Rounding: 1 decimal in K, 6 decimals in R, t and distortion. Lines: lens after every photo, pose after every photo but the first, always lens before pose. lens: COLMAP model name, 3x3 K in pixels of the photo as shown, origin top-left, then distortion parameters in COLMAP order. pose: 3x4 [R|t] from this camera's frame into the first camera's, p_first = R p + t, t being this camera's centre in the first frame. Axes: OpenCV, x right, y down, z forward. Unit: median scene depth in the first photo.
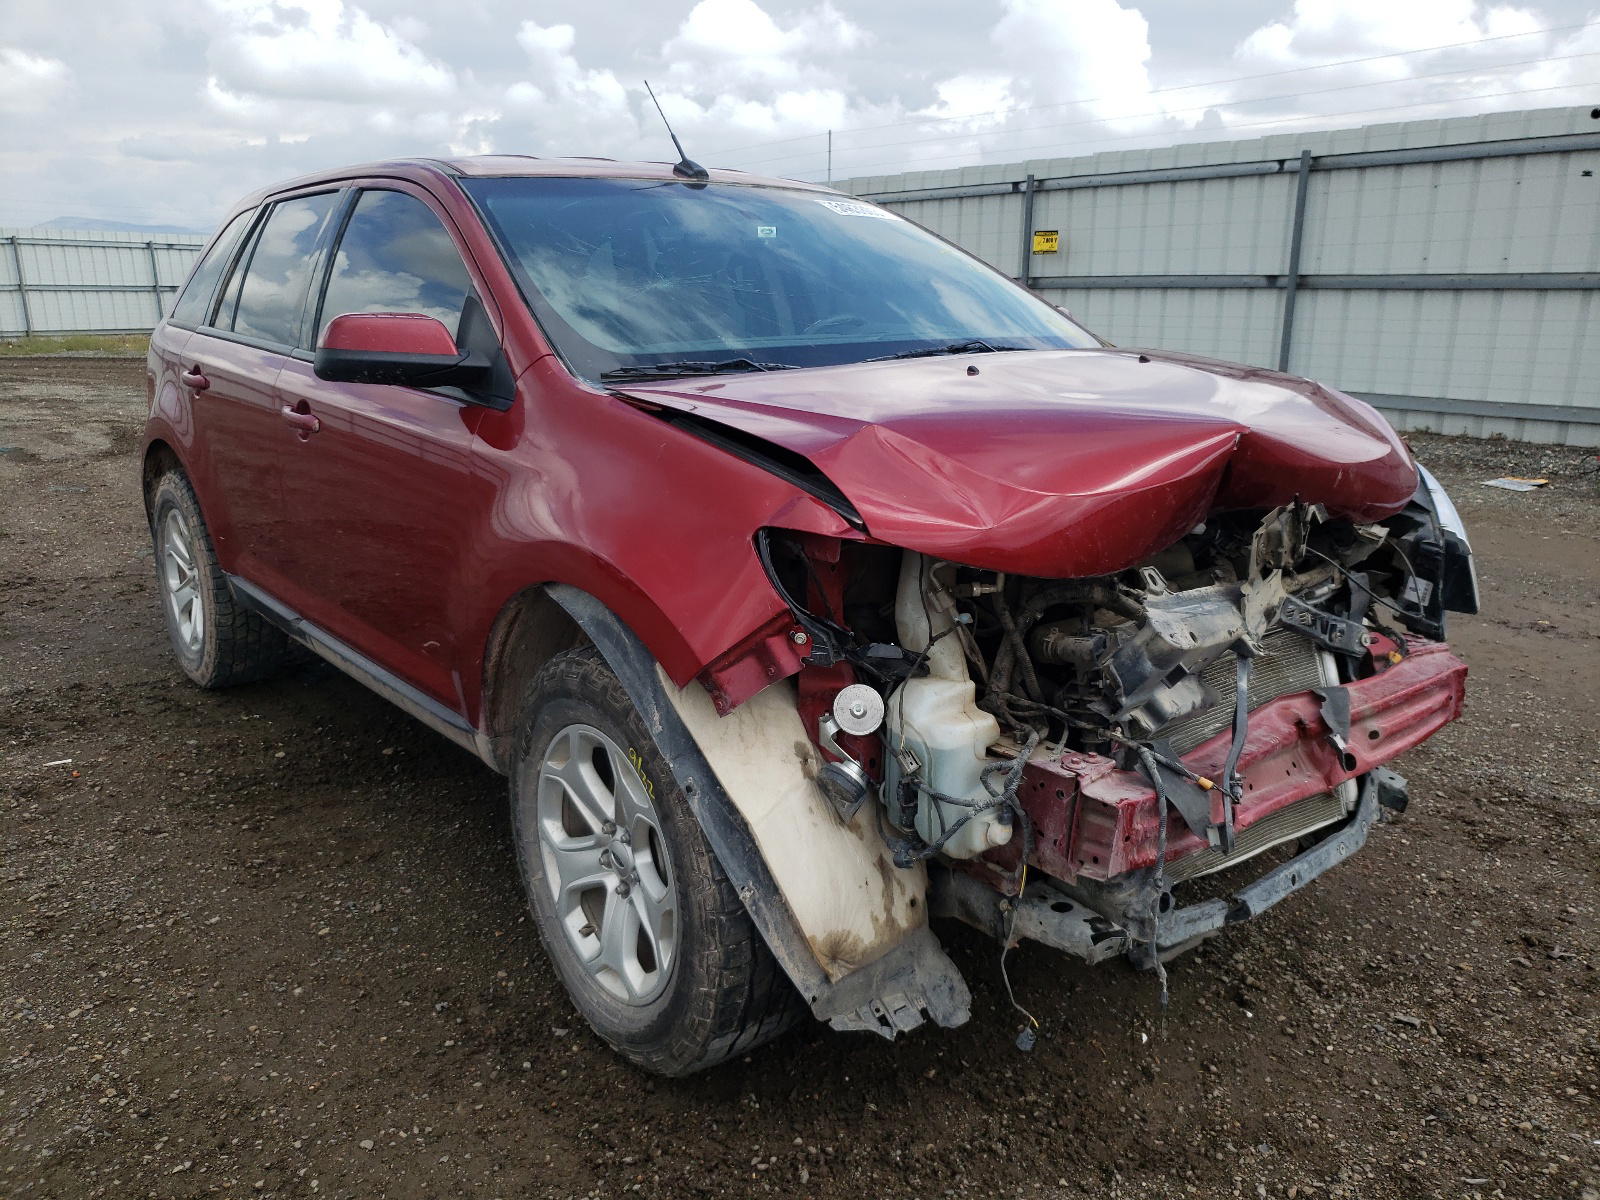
lens RADIAL K [[1177.6, 0, 838.3], [0, 1177.6, 602.2], [0, 0, 1]] dist [0.000333, 0.155815]
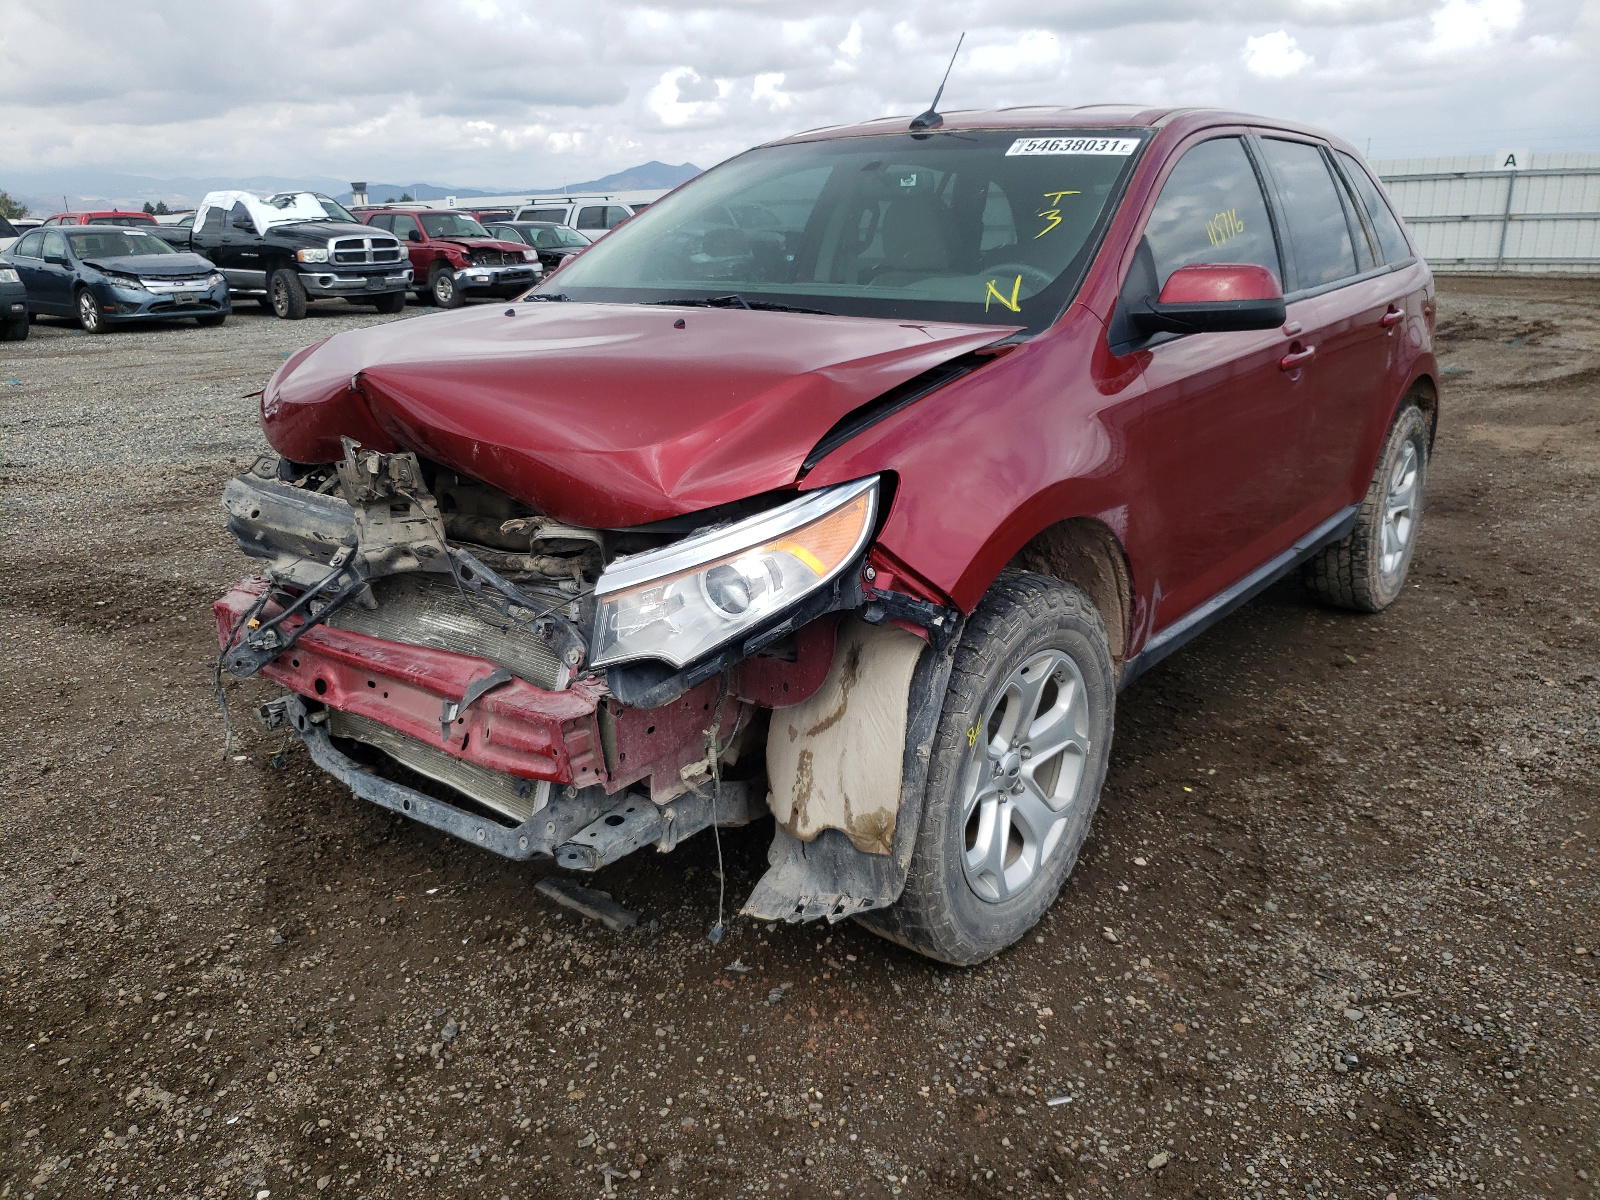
lens RADIAL K [[1222.8, 0, 800.0], [0, 1222.8, 600.0], [0, 0, 1]] dist [0.073627, -0.104929]
pose [[0.200005, 0.272346, -0.941183, 1.600998], [-0.231712, 0.946491, 0.224642, -0.303597], [0.952002, 0.173154, 0.252409, 1.123436]]
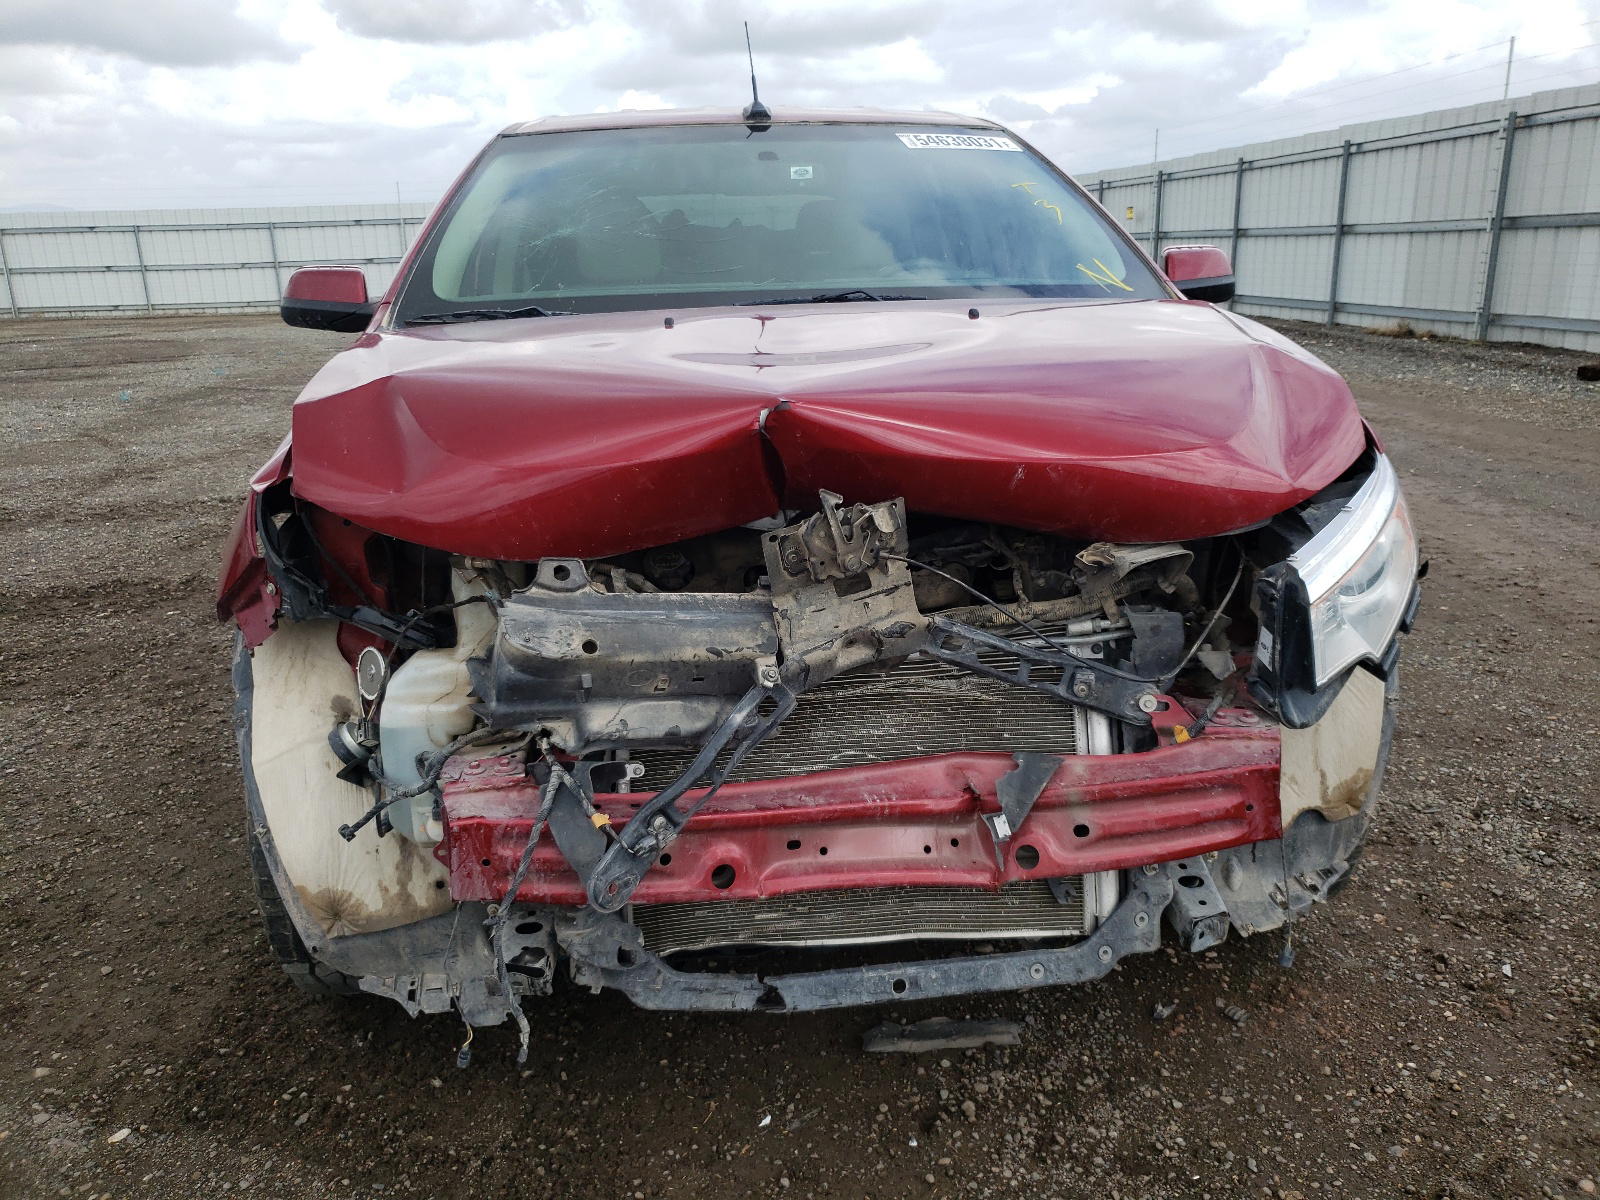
lens RADIAL K [[1222.8, 0, 800.0], [0, 1222.8, 600.0], [0, 0, 1]] dist [0.073627, -0.104929]
pose [[0.829011, 0.120496, -0.546096, 0.813718], [-0.104074, 0.992694, 0.061047, -0.065572], [0.549462, 0.006226, 0.835495, 0.315996]]
